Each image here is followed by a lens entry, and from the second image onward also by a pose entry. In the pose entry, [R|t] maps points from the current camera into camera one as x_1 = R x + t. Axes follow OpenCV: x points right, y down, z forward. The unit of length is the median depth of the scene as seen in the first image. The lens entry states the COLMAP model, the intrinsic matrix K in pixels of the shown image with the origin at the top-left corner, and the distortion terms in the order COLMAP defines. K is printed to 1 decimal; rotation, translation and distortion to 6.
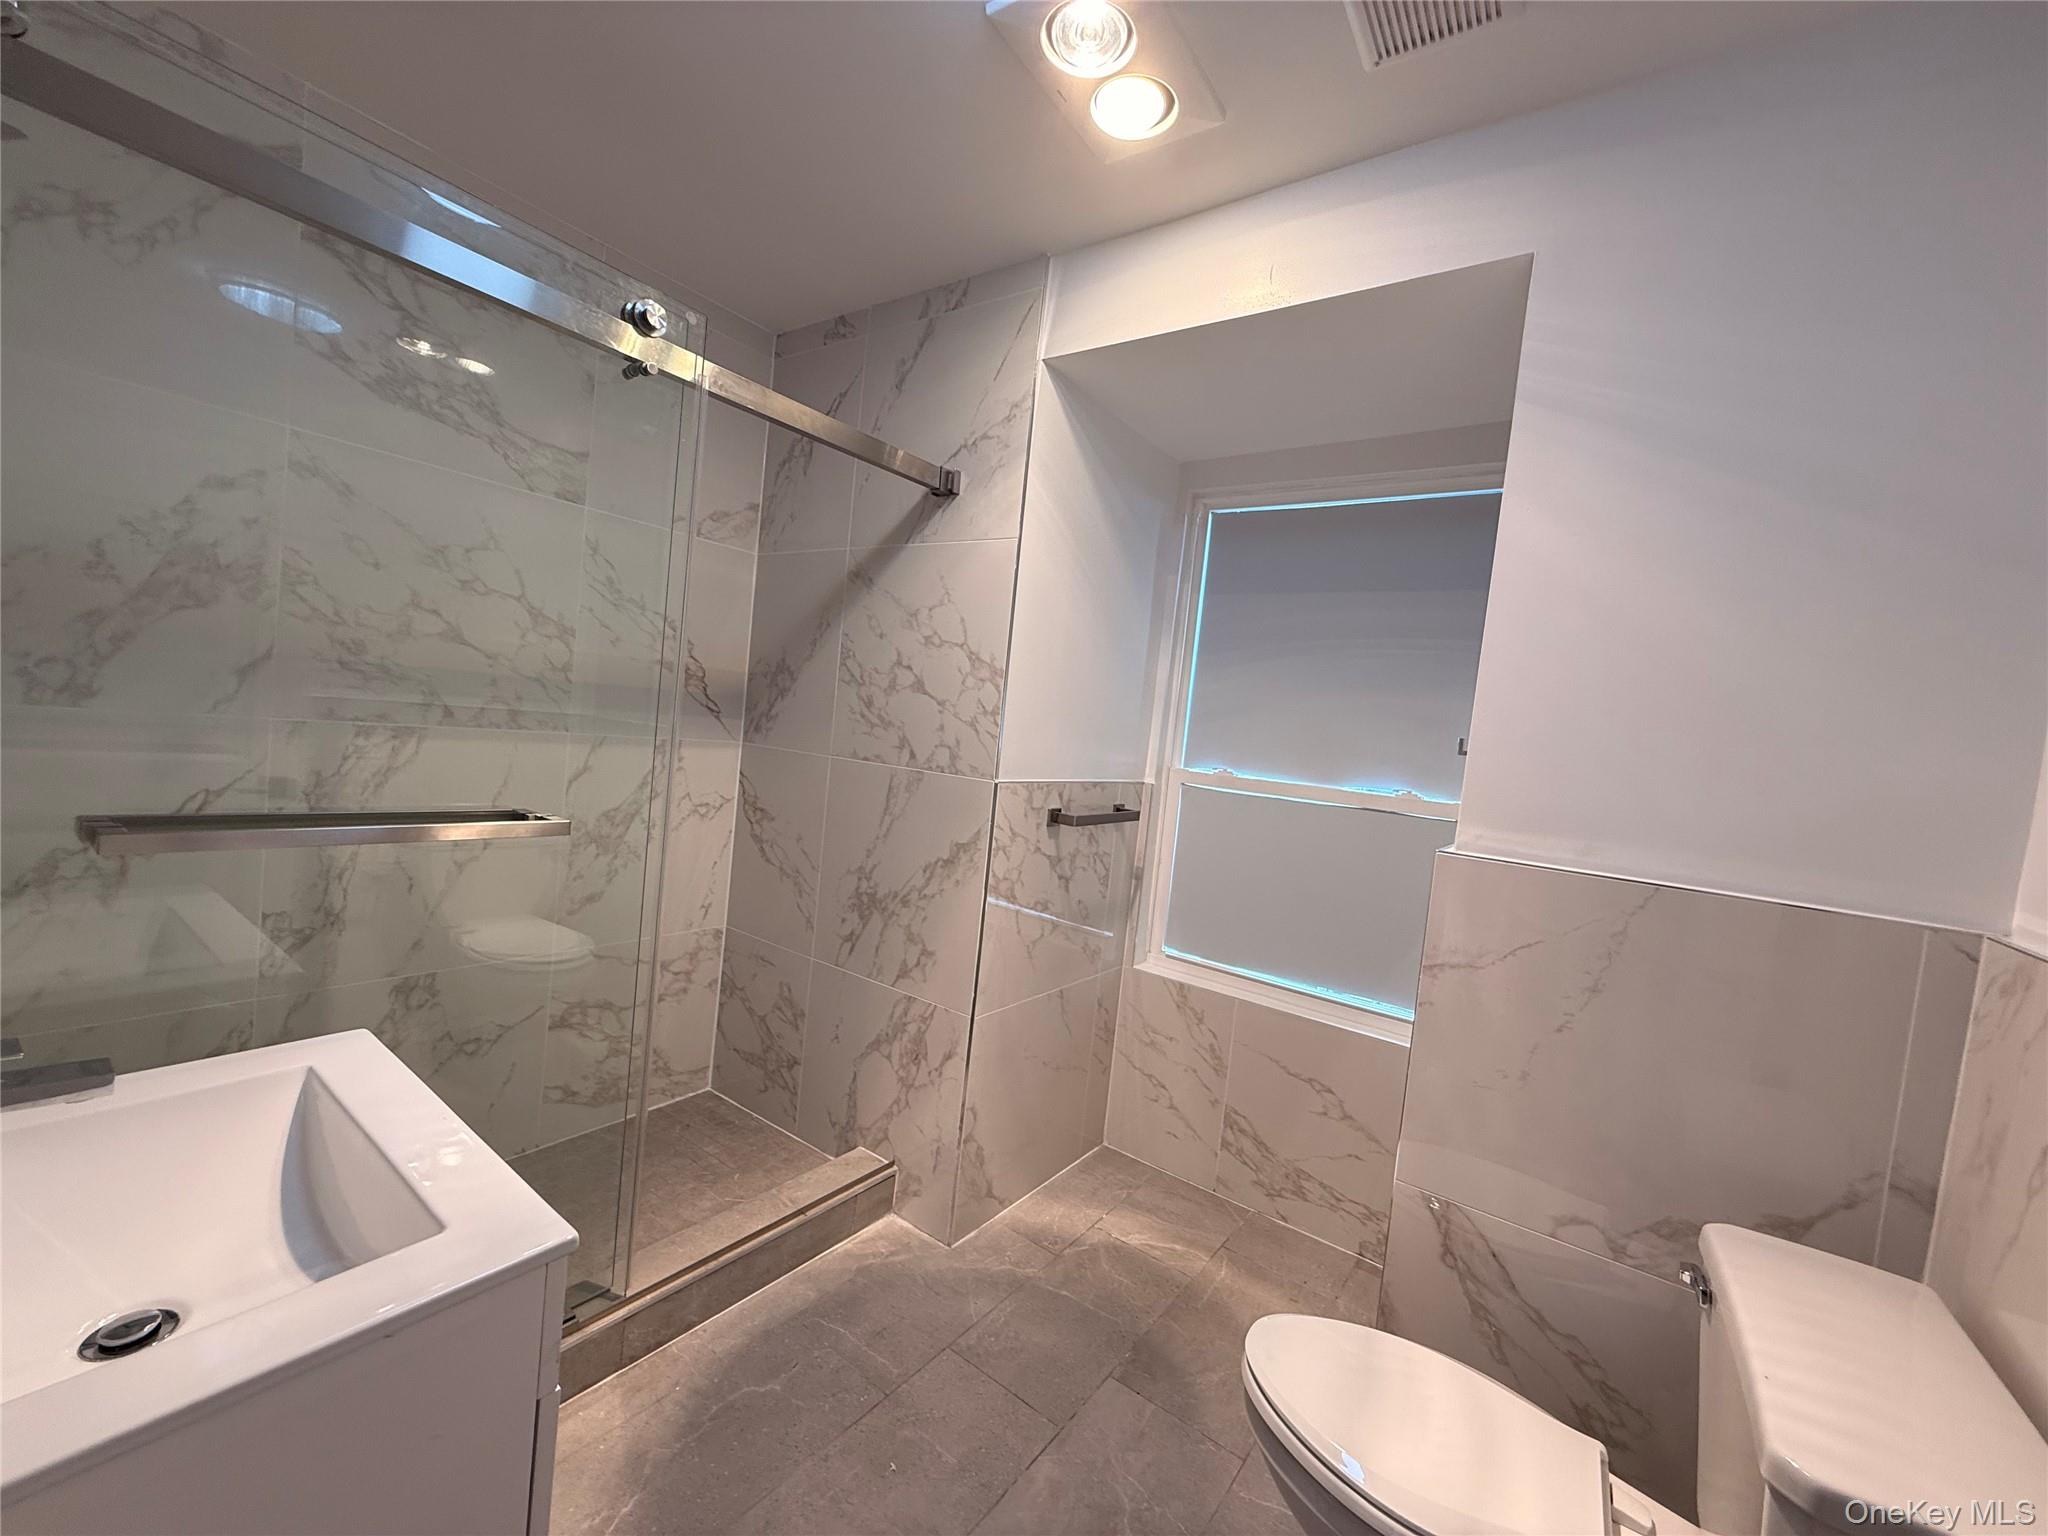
lens RADIAL K [[815.8, 0, 1019.0], [0, 815.8, 767.5], [0, 0, 1]] dist [0.000312, 0.000469]
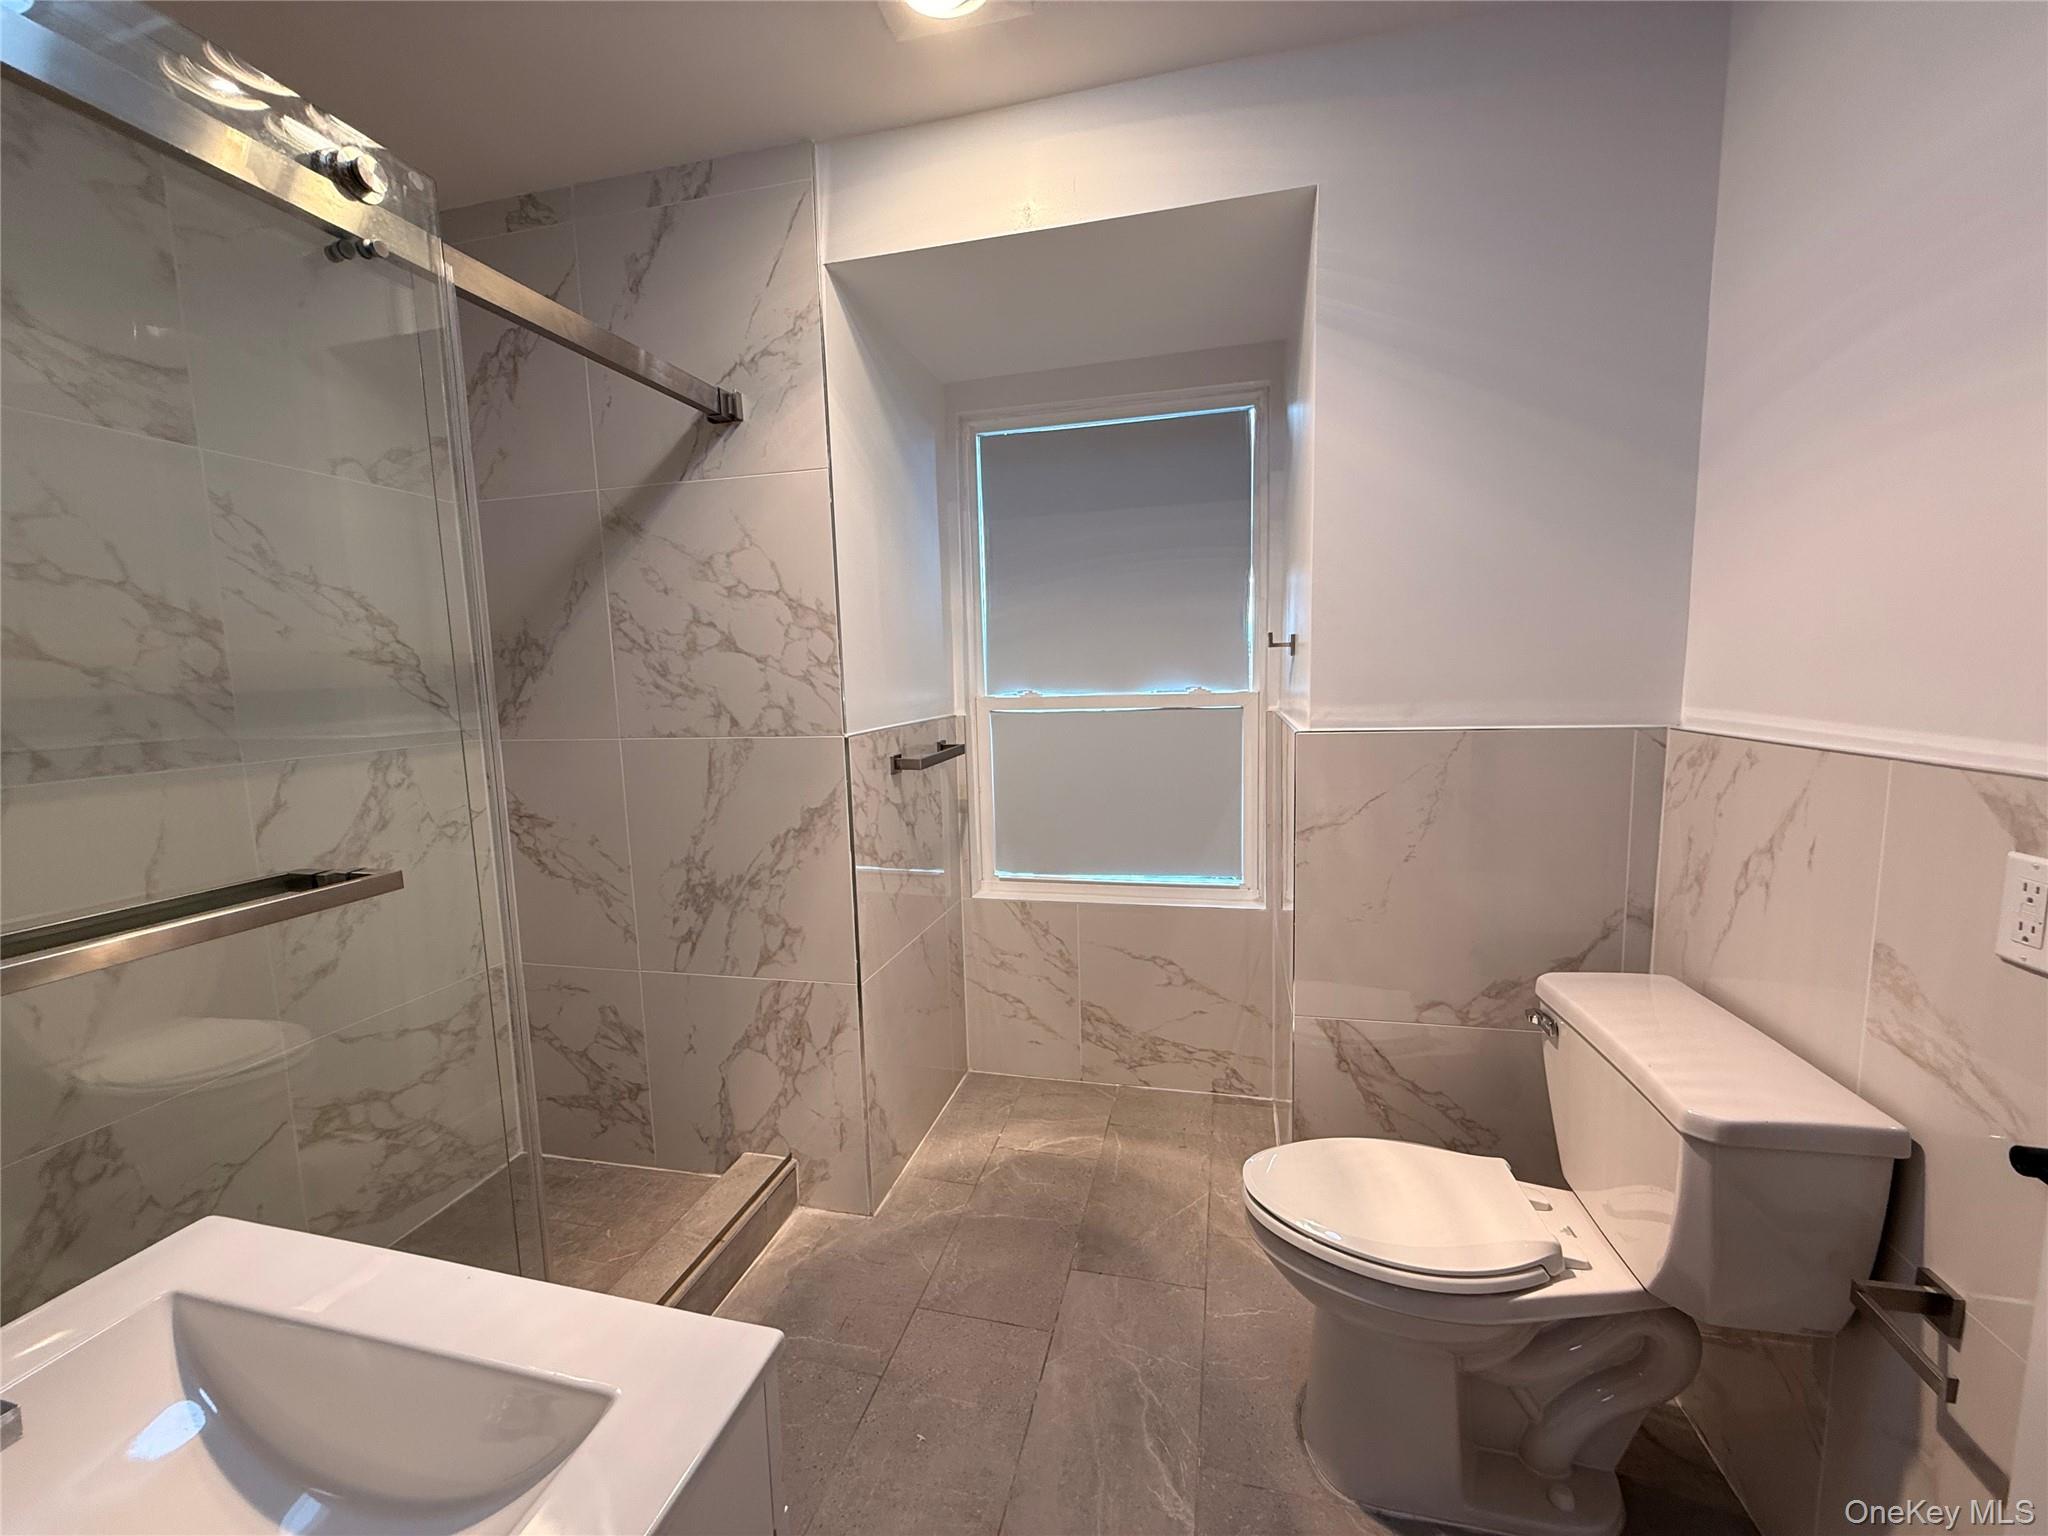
lens RADIAL K [[815.8, 0, 1019.0], [0, 815.8, 767.5], [0, 0, 1]] dist [0.000312, 0.000469]
pose [[0.916739, -0.171481, 0.360811, -0.175344], [0.142304, 0.984114, 0.106152, -0.016877], [-0.373283, -0.045969, 0.926578, 0.054513]]
